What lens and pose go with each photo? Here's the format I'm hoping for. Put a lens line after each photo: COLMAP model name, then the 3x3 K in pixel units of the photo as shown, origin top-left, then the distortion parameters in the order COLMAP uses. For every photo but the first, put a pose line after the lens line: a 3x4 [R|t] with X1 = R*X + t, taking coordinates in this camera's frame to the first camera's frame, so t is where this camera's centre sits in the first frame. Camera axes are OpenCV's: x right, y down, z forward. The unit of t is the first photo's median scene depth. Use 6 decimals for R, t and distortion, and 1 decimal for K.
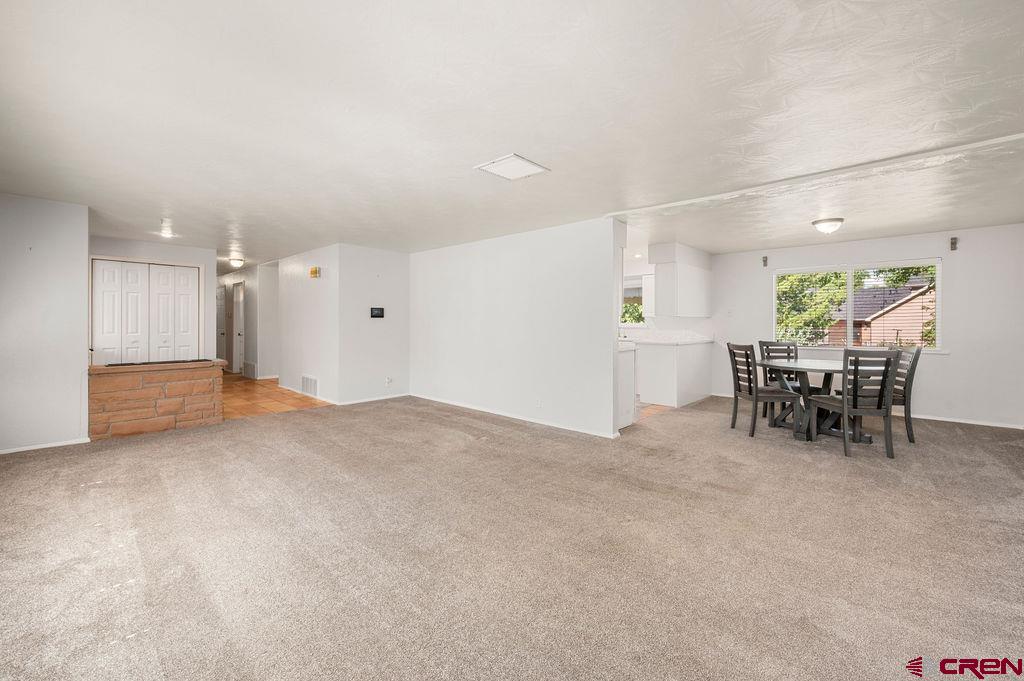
lens RADIAL K [[413.7, 0, 510.8], [0, 413.7, 314.5], [0, 0, 1]] dist [-0.003475, 0.000391]
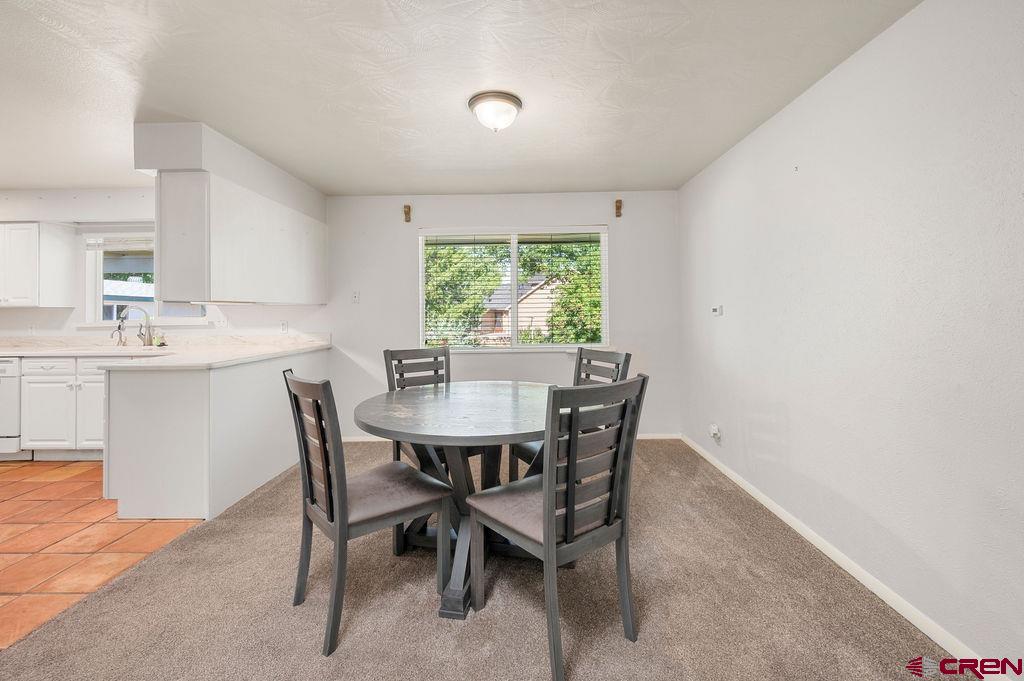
lens RADIAL K [[413.7, 0, 510.8], [0, 413.7, 314.5], [0, 0, 1]] dist [-0.003475, 0.000391]
pose [[0.744469, -0.016865, 0.667444, 0.296349], [0.002801, 0.999751, 0.022138, 0.007949], [-0.667652, -0.014612, 0.744330, 0.409902]]
